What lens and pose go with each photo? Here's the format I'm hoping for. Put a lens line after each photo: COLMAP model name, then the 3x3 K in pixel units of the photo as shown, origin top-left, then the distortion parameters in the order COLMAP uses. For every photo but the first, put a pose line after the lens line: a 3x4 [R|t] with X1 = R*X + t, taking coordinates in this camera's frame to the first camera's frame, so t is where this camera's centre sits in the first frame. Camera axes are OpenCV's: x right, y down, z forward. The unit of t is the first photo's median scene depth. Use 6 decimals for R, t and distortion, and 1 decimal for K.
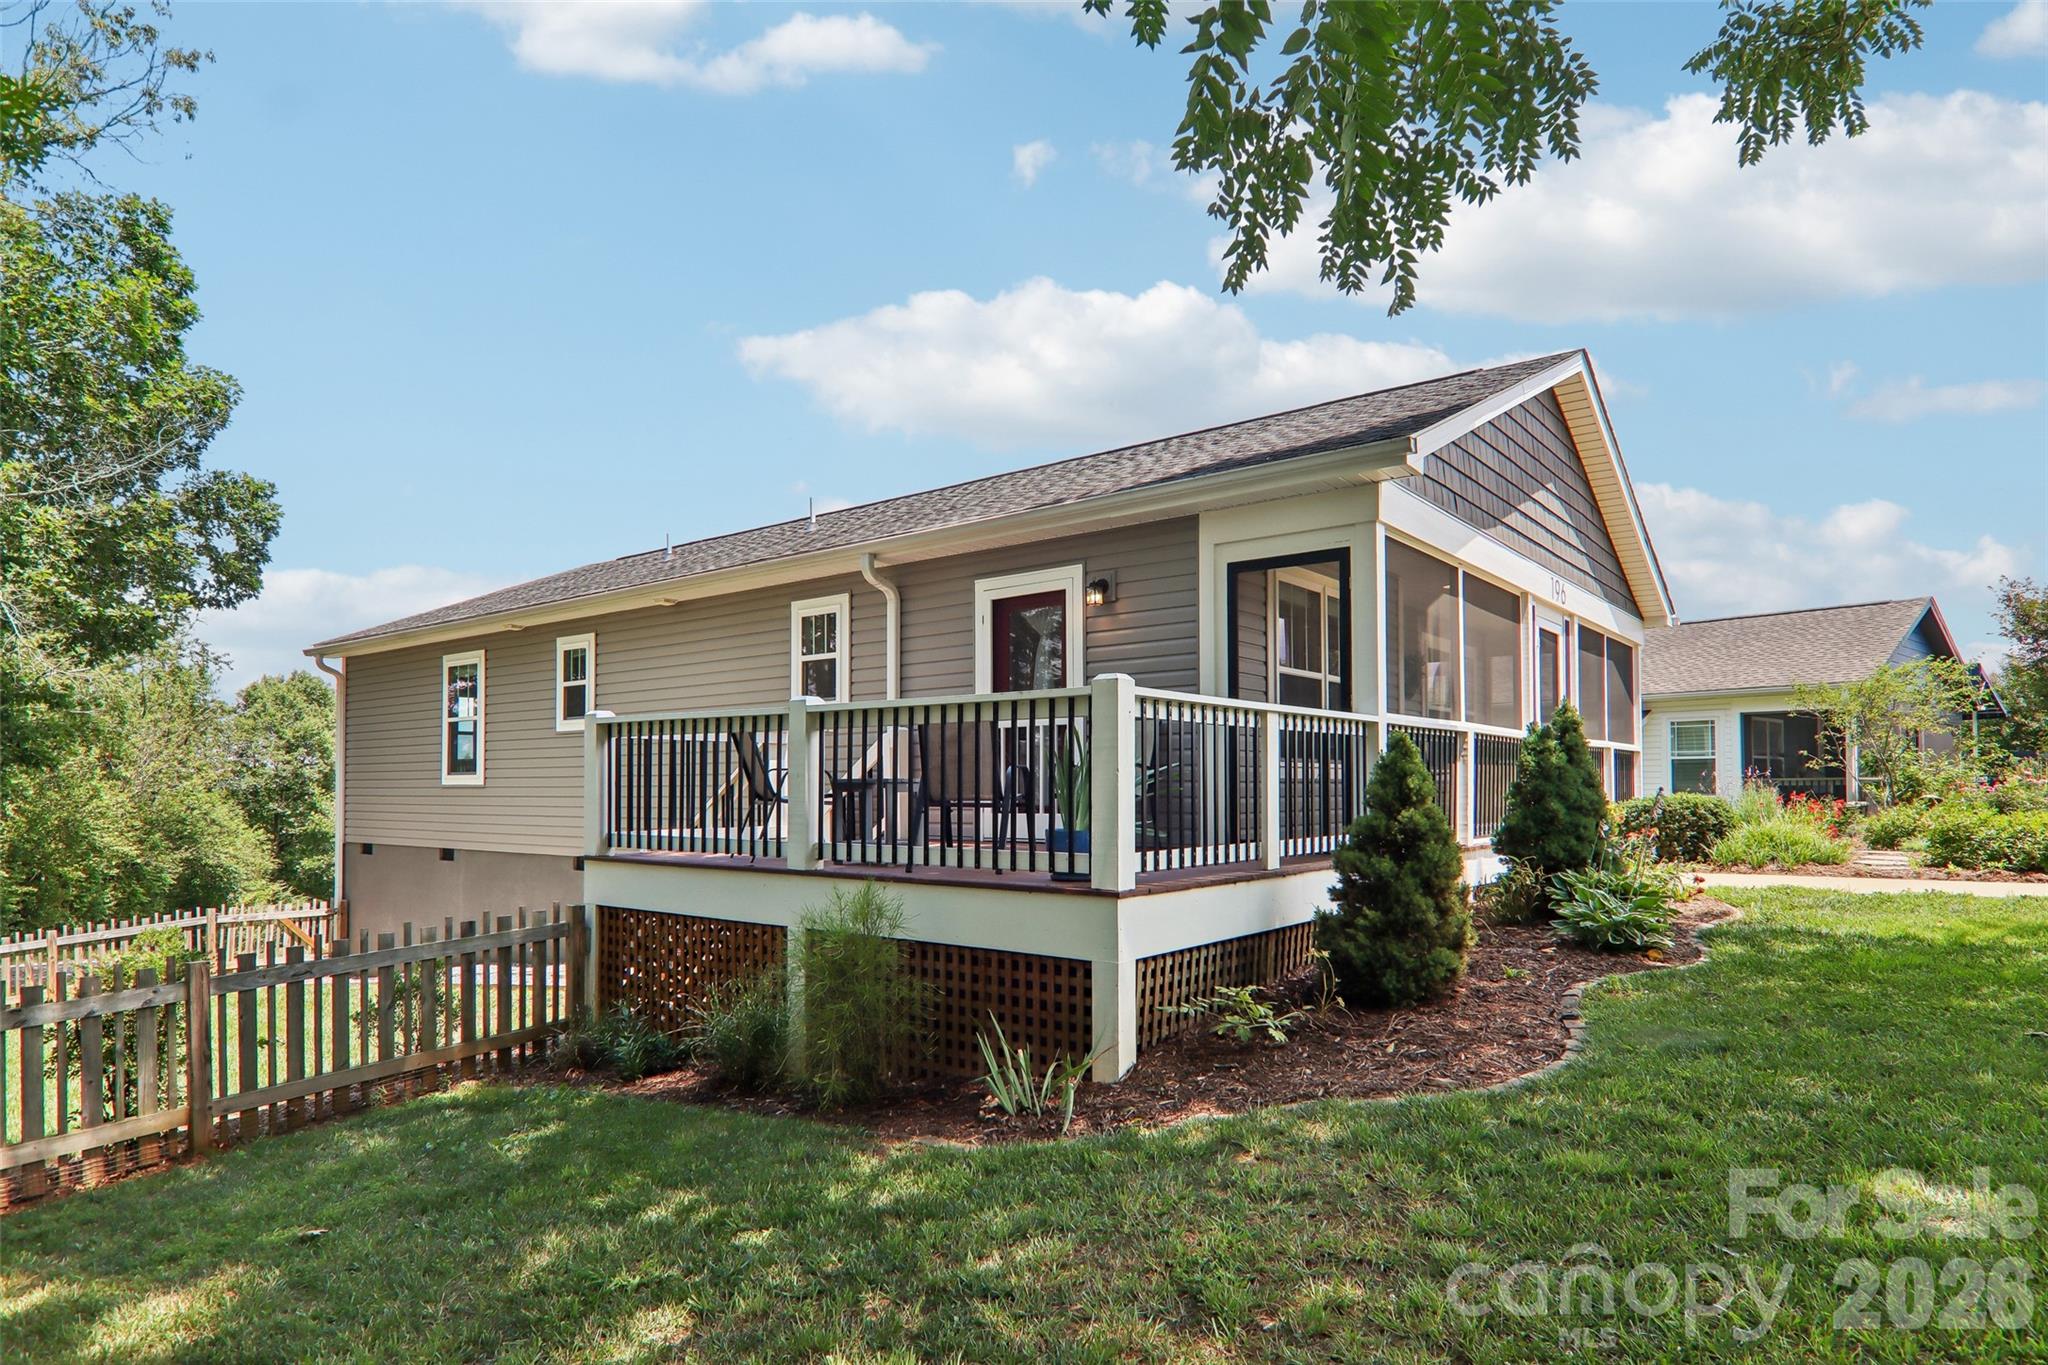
lens RADIAL K [[1137.4, 0, 1030.6], [0, 1137.4, 706.9], [0, 0, 1]] dist [0.002359, -0.016414]
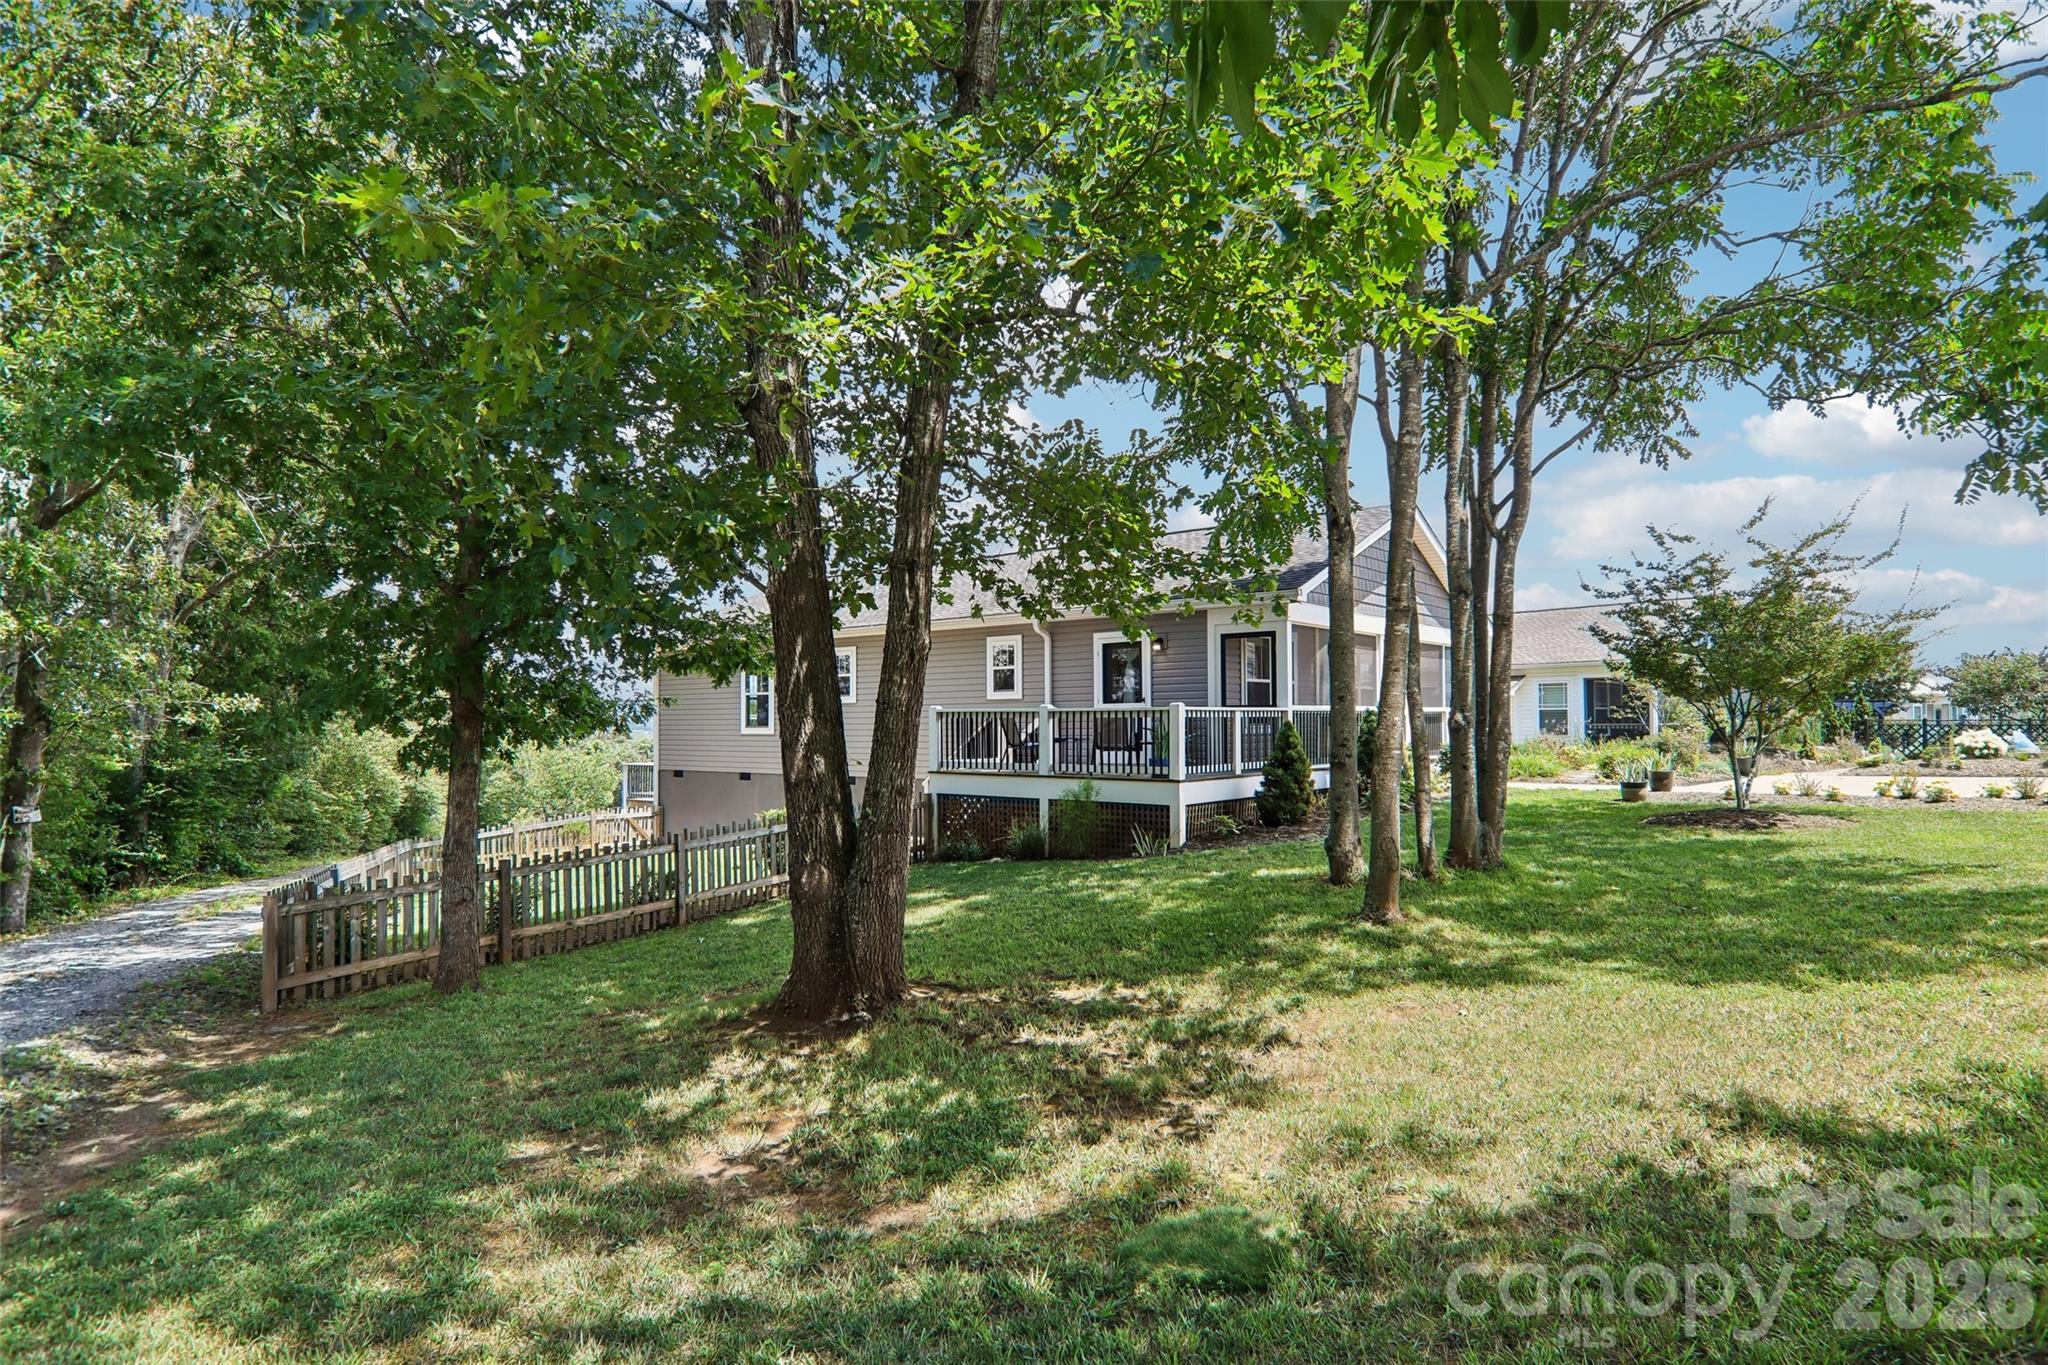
lens RADIAL K [[1137.4, 0, 1030.6], [0, 1137.4, 706.9], [0, 0, 1]] dist [0.002359, -0.016414]
pose [[0.999995, -0.002899, 0.001505, -0.238377], [0.002807, 0.998314, 0.057980, -0.146730], [-0.001671, -0.057975, 0.998317, -1.446373]]
